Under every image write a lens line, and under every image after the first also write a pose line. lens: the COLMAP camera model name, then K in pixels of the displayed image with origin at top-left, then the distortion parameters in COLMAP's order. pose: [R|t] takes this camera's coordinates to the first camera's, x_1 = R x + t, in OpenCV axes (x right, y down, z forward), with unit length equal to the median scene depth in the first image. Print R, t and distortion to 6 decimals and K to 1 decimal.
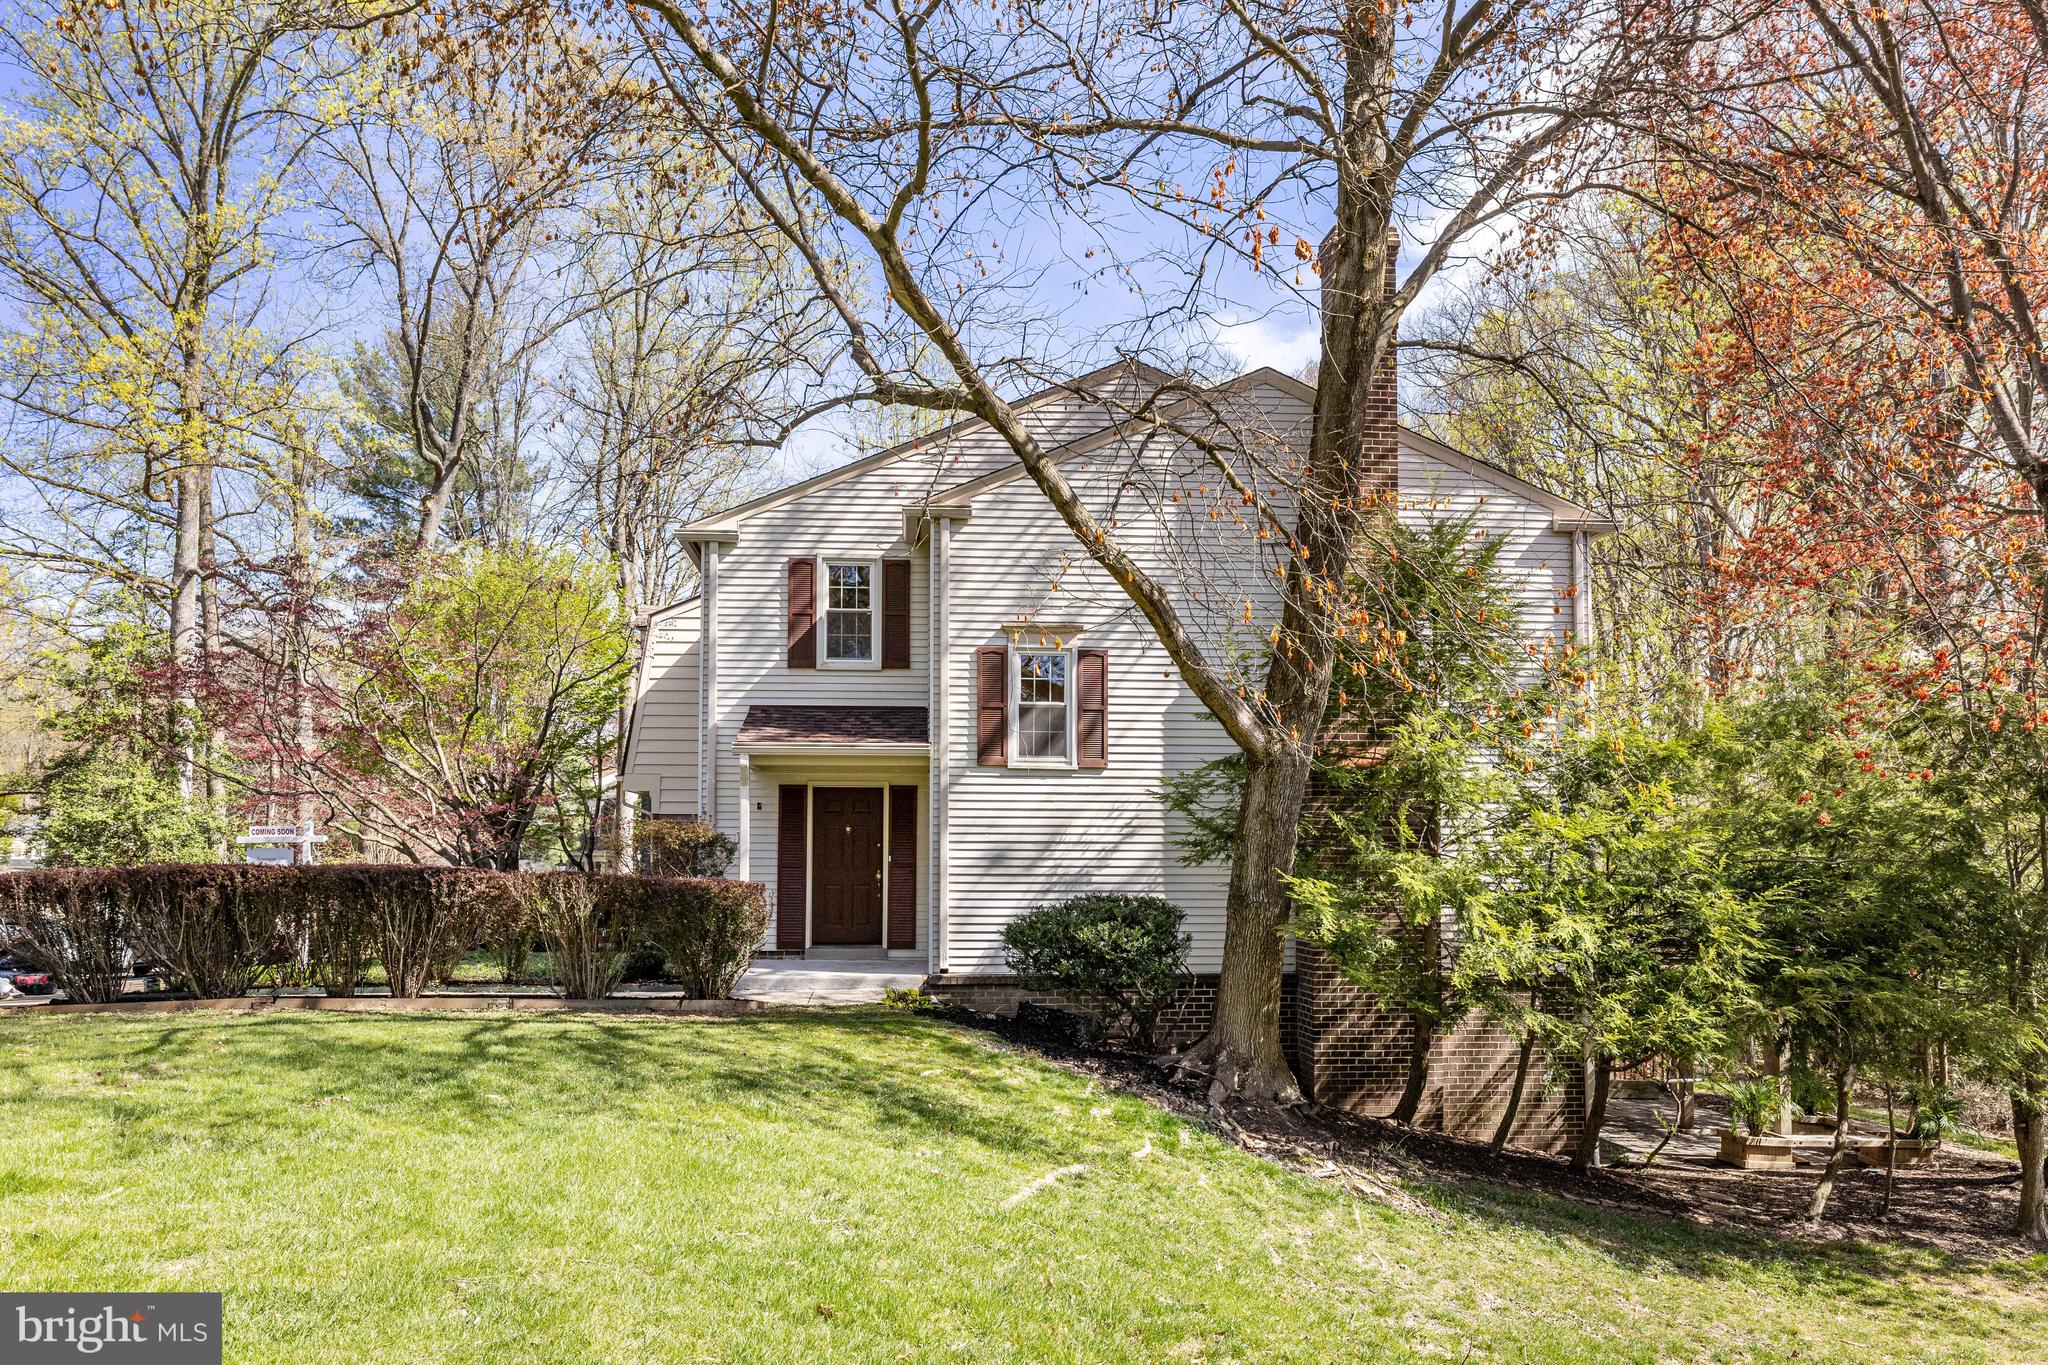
lens RADIAL K [[1439.9, 0, 1019.4], [0, 1439.9, 765.2], [0, 0, 1]] dist [-0.002248, 0.000606]
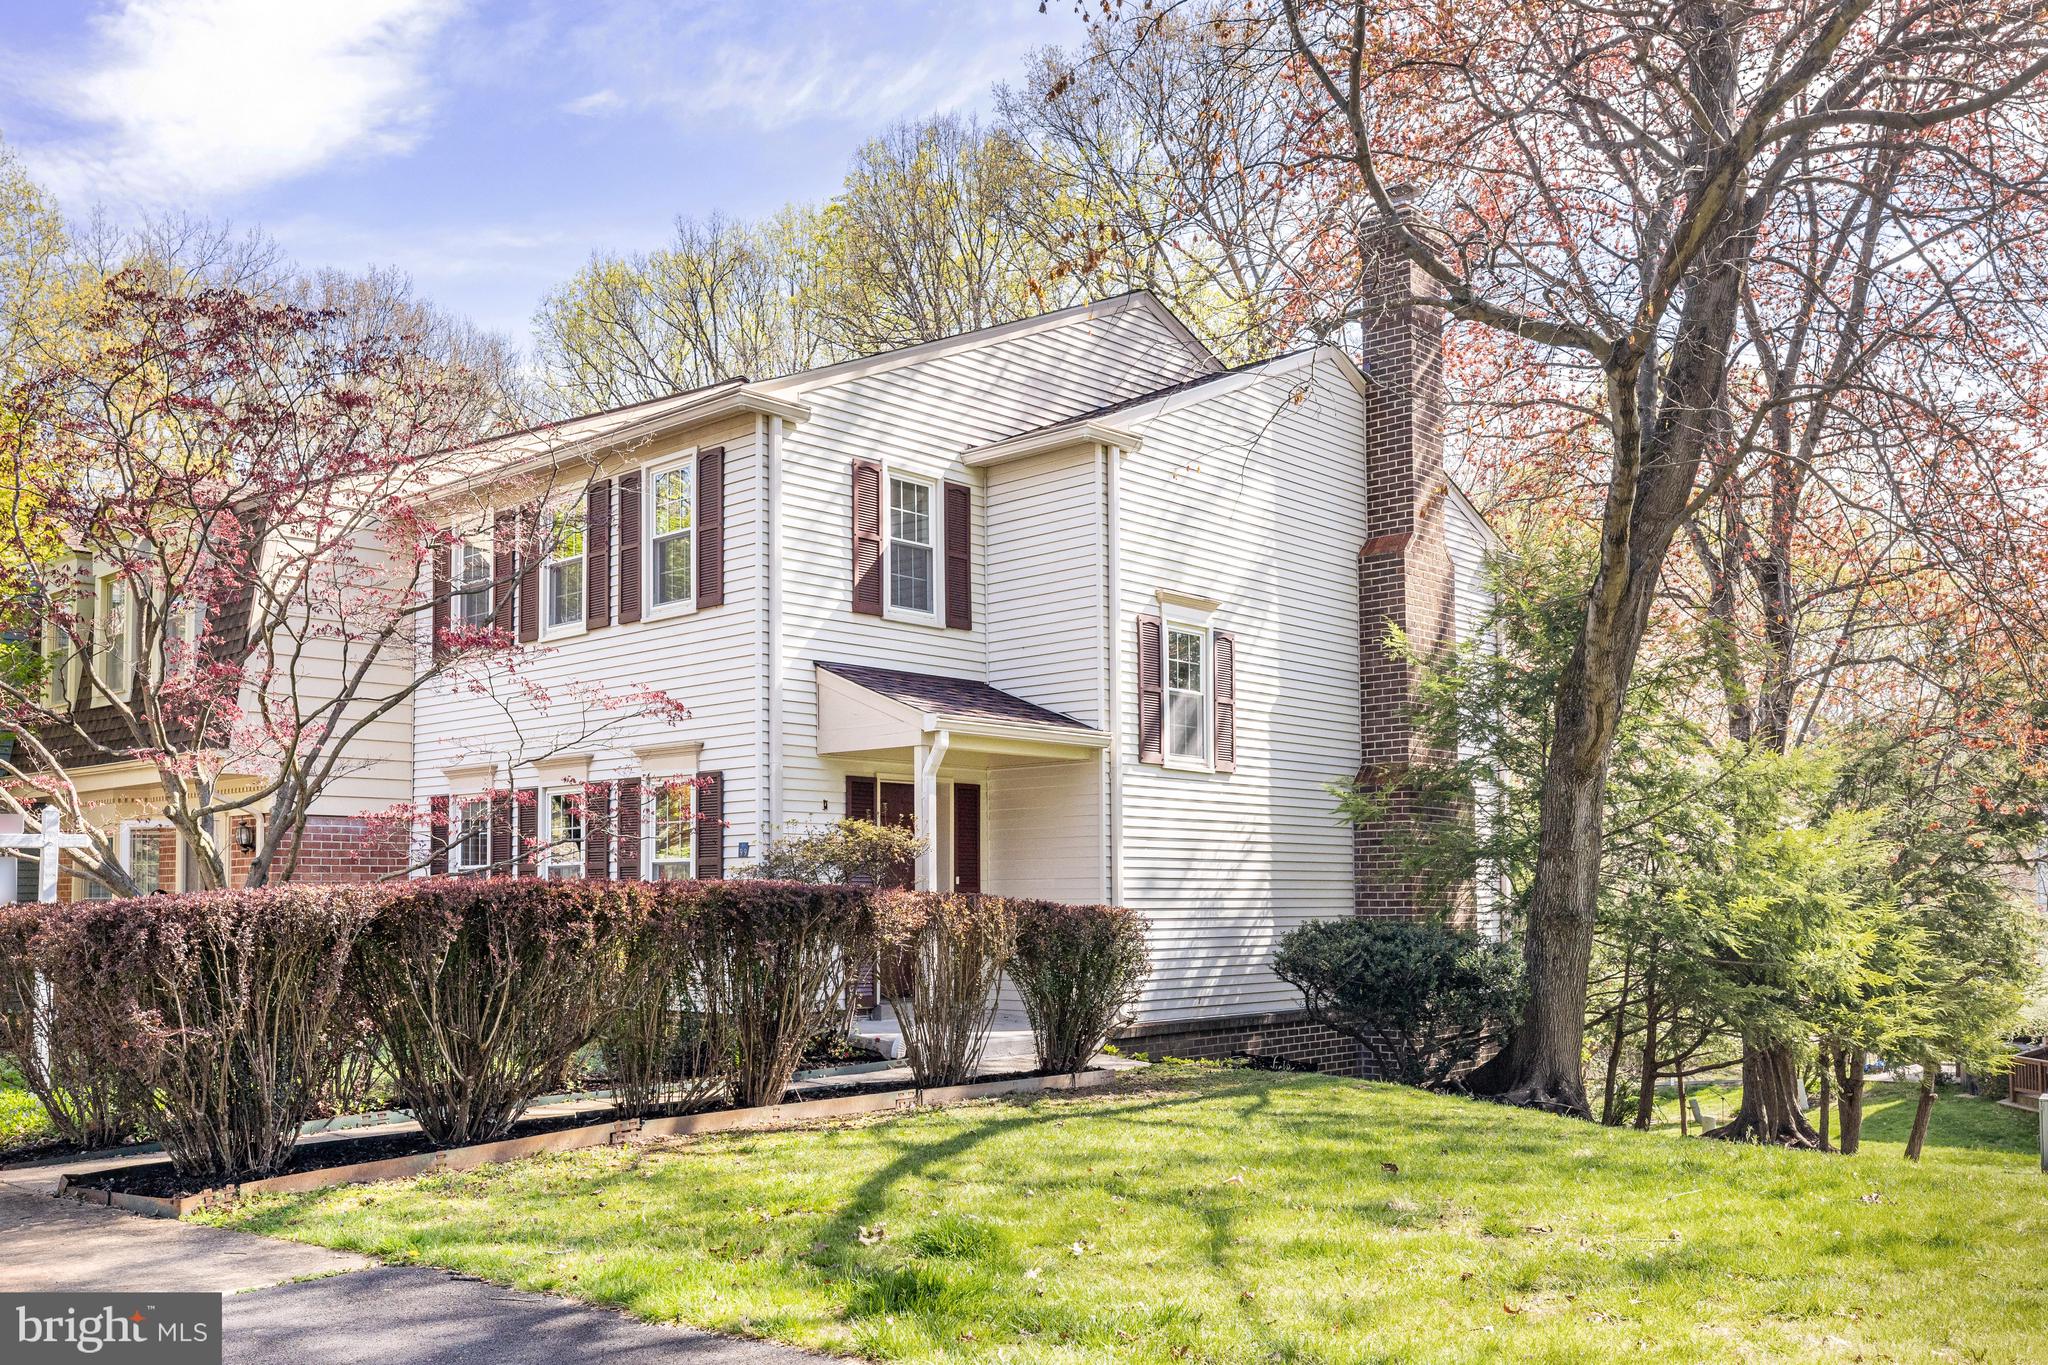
lens RADIAL K [[1709.5, 0, 1021.5], [0, 1709.5, 789.0], [0, 0, 1]] dist [0.005587, -0.001387]
pose [[0.724995, 0.037403, 0.687738, -0.686124], [-0.034754, 0.999239, -0.017707, 0.031945], [-0.687877, -0.011064, 0.725743, 0.334137]]
